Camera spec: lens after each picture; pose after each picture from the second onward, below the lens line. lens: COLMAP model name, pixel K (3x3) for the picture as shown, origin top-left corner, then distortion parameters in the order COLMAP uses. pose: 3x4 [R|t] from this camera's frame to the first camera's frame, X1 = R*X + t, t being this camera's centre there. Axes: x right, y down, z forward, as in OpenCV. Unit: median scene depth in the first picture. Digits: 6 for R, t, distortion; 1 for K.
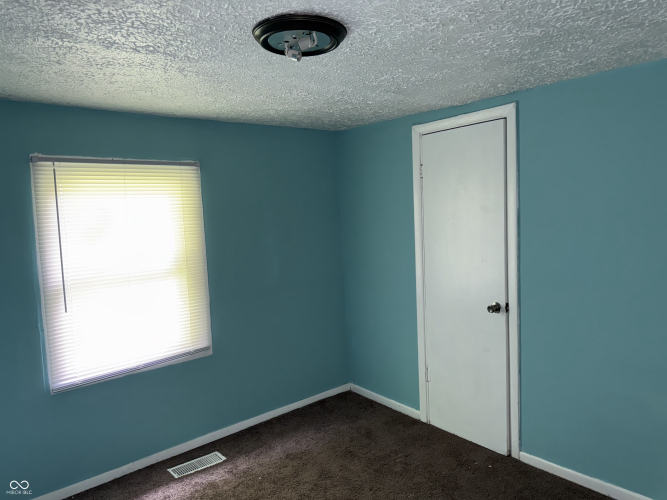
lens RADIAL K [[456.7, 0, 332.6], [0, 456.7, 237.7], [0, 0, 1]] dist [-0.018927, -0.007858]
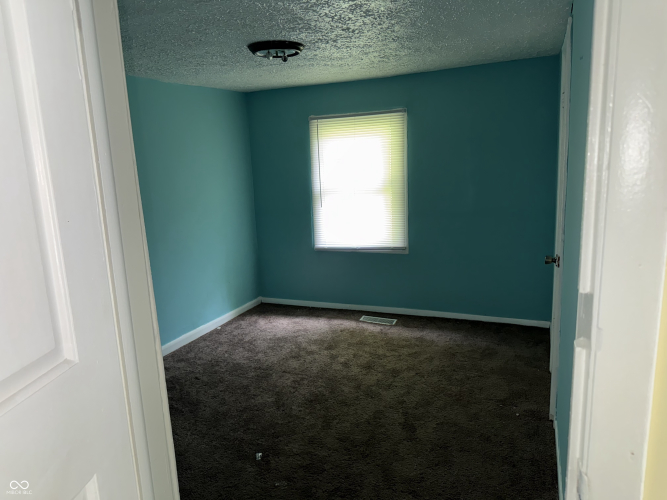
lens RADIAL K [[457.5, 0, 332.8], [0, 457.5, 238.8], [0, 0, 1]] dist [-0.000389, -0.025833]
pose [[0.461704, 0.189595, -0.866535, 0.854752], [-0.016393, 0.978547, 0.205369, -0.069160], [0.886883, -0.080615, 0.454907, 0.187960]]
